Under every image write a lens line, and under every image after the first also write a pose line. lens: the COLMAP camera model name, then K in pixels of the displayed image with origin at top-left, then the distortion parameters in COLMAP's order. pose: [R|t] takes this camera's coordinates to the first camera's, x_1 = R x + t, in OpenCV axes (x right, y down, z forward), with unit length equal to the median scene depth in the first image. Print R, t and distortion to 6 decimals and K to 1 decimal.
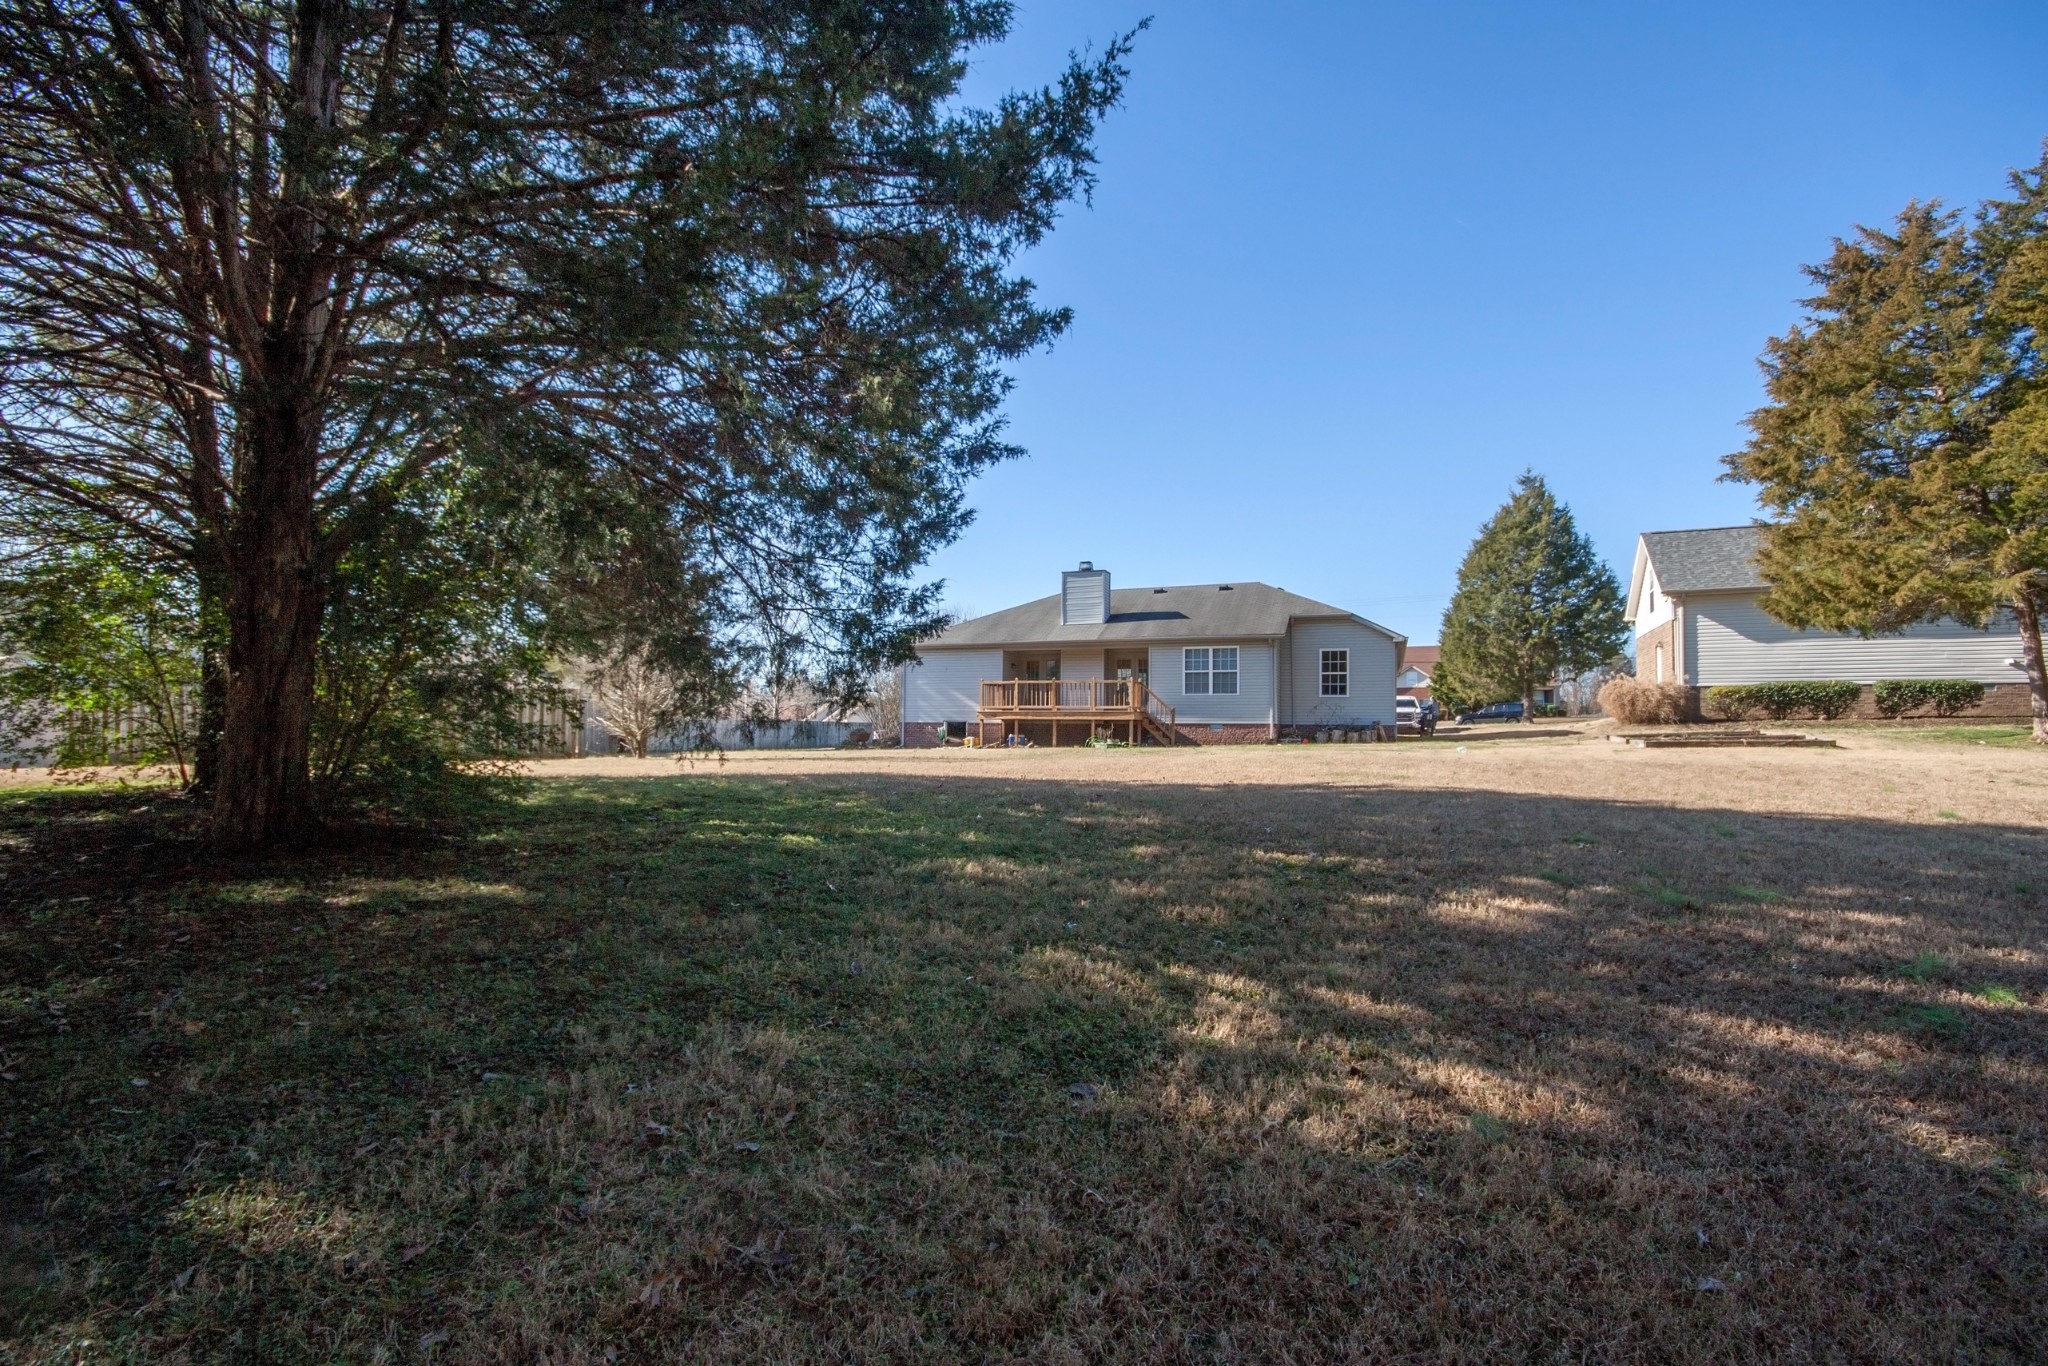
lens RADIAL K [[962.6, 0, 1032.7], [0, 962.6, 708.1], [0, 0, 1]] dist [0.005304, -0.005785]
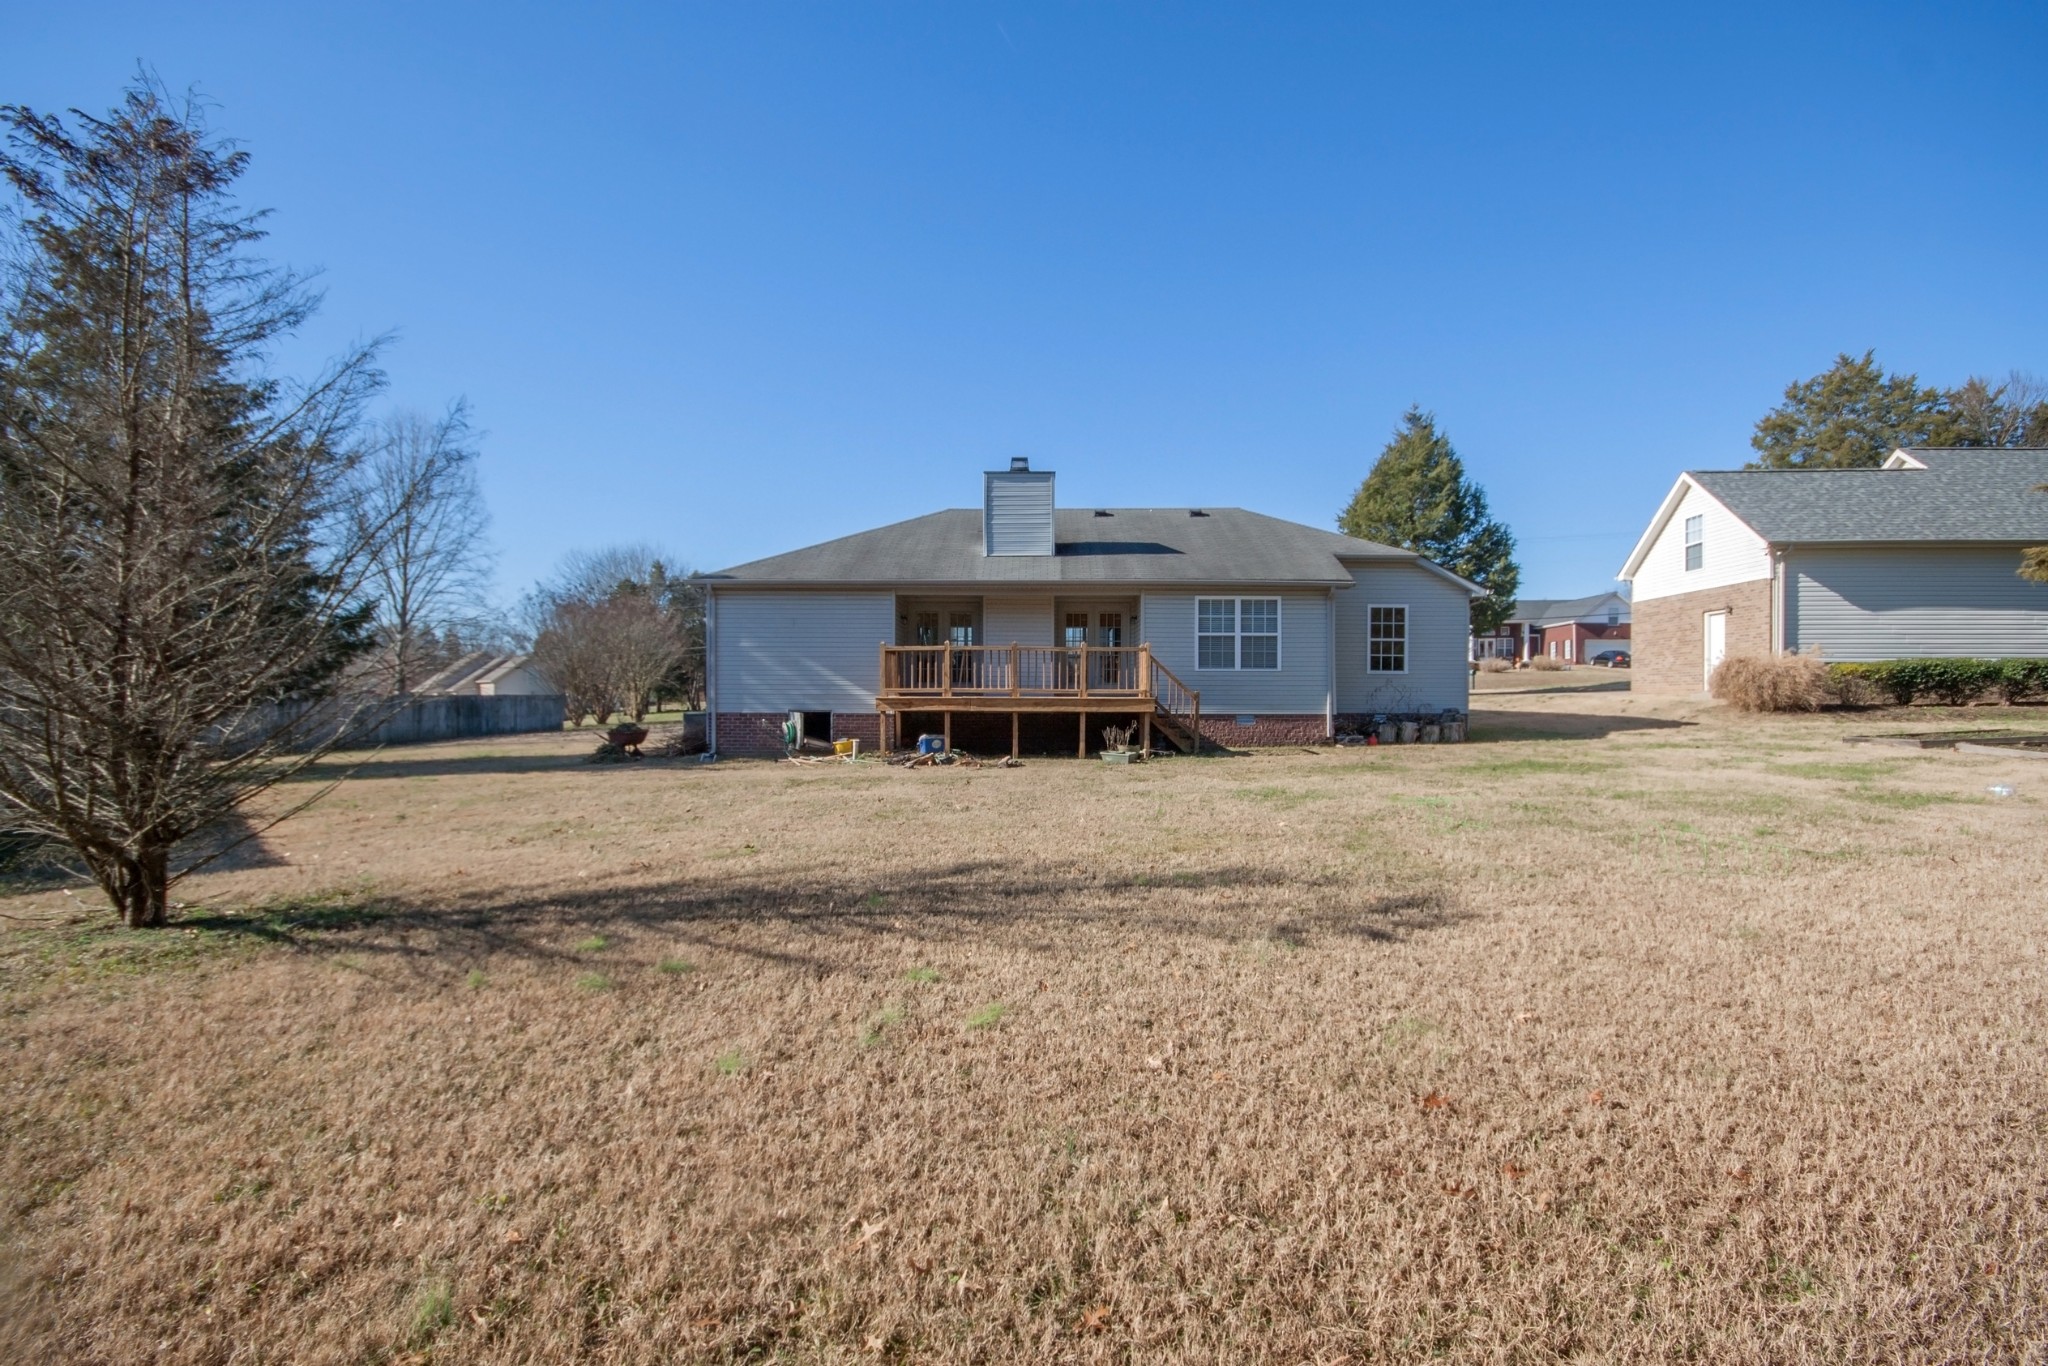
lens RADIAL K [[962.6, 0, 1032.7], [0, 962.6, 708.1], [0, 0, 1]] dist [0.005304, -0.005785]
pose [[0.941922, -0.010866, 0.335655, -0.162104], [-0.004431, 0.998987, 0.044773, -0.016729], [-0.335801, -0.043661, 0.940920, 0.421291]]
